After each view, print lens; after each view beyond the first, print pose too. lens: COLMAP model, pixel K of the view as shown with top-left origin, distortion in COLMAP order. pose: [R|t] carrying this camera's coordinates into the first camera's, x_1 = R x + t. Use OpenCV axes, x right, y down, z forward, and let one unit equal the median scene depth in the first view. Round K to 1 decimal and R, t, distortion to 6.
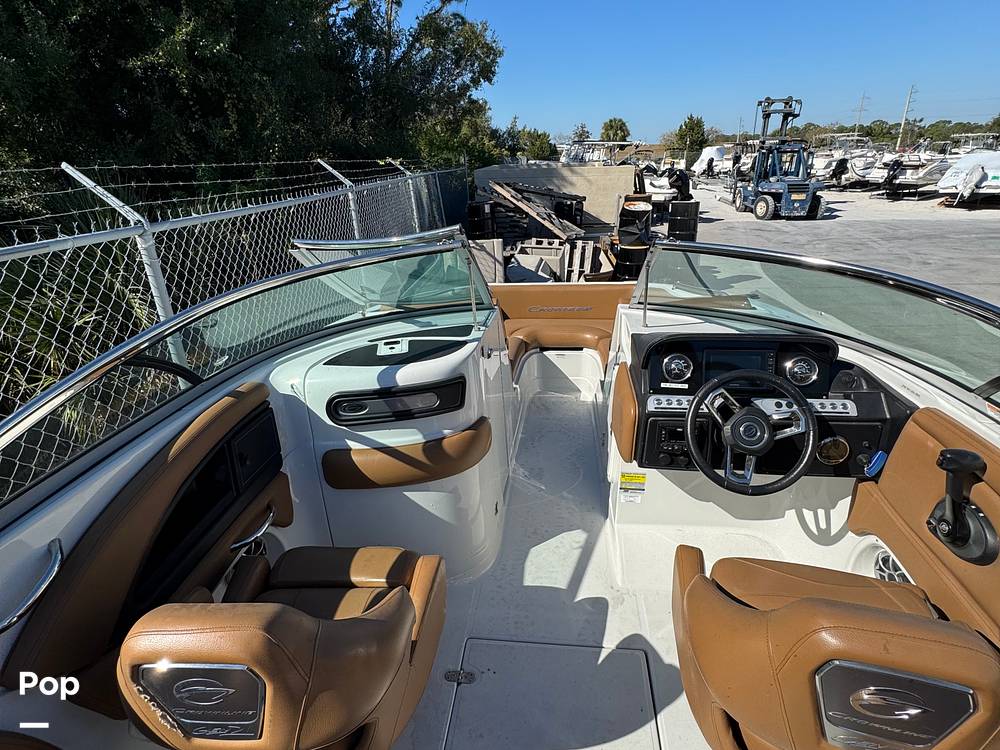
lens RADIAL K [[532.6, 0, 500.0], [0, 532.6, 375.0], [0, 0, 1]] dist [-0.002325, 0.000078]
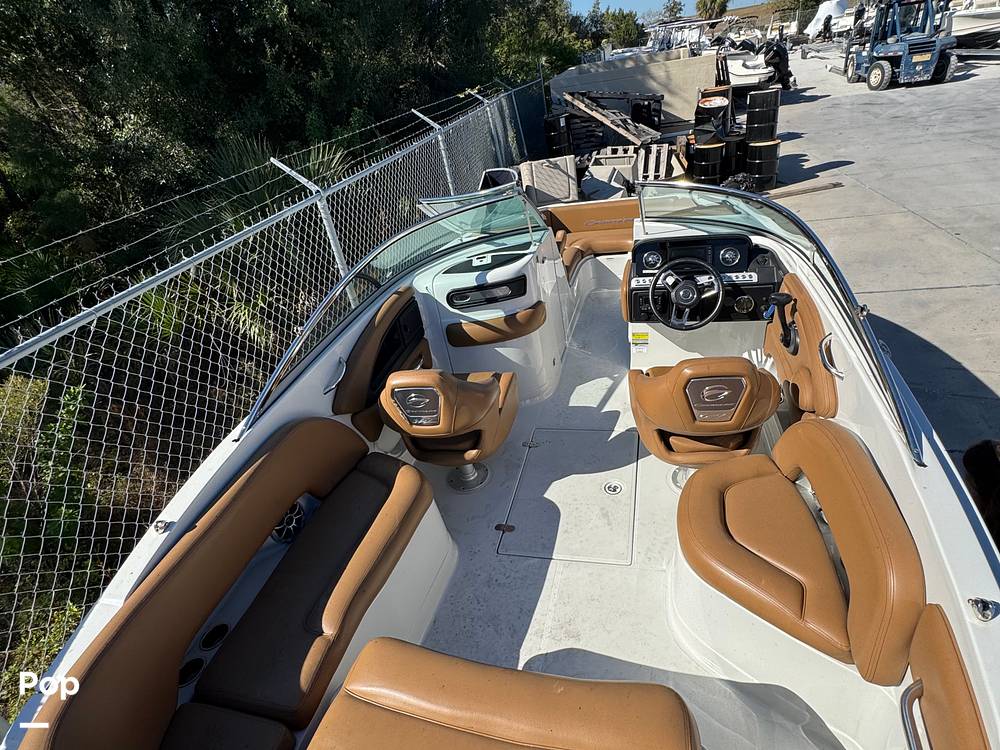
lens RADIAL K [[532.6, 0, 500.0], [0, 532.6, 375.0], [0, 0, 1]] dist [-0.002325, 0.000078]
pose [[0.983453, -0.034651, -0.177821, 0.077536], [0.062519, 0.986154, 0.153598, 0.027379], [0.170037, -0.162174, 0.972002, -0.372722]]
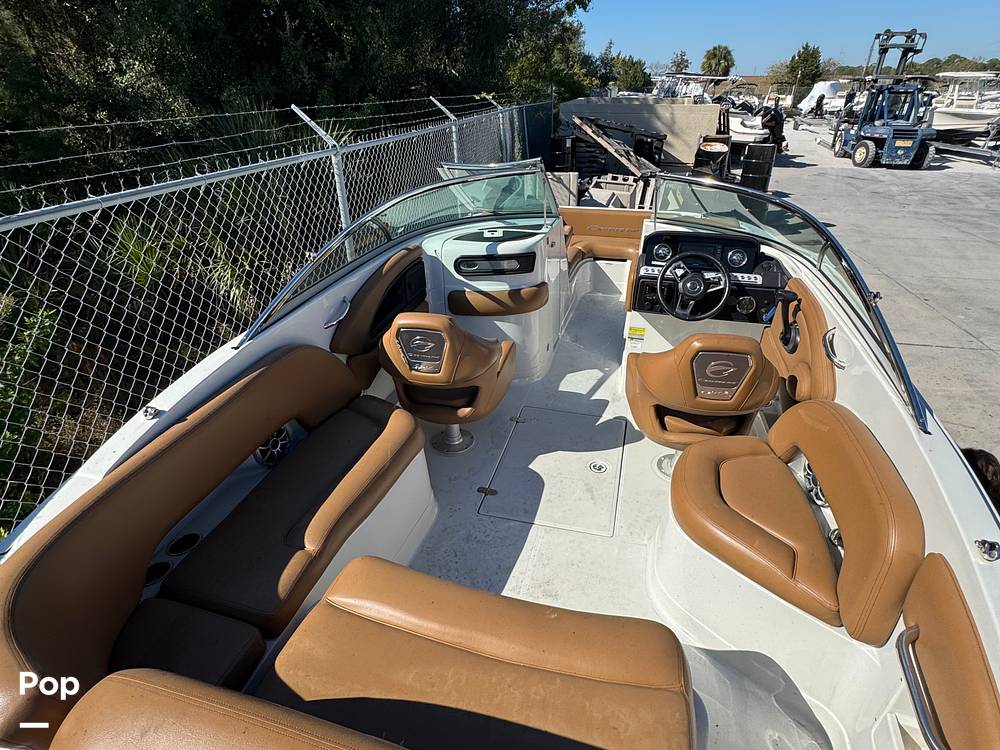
lens RADIAL K [[532.9, 0, 500.0], [0, 532.9, 375.0], [0, 0, 1]] dist [-0.000509, 0.000477]
pose [[0.988564, 0.094958, -0.117153, 0.031045], [-0.081215, 0.989809, 0.116973, 0.109536], [0.127066, -0.106121, 0.986201, -0.388329]]
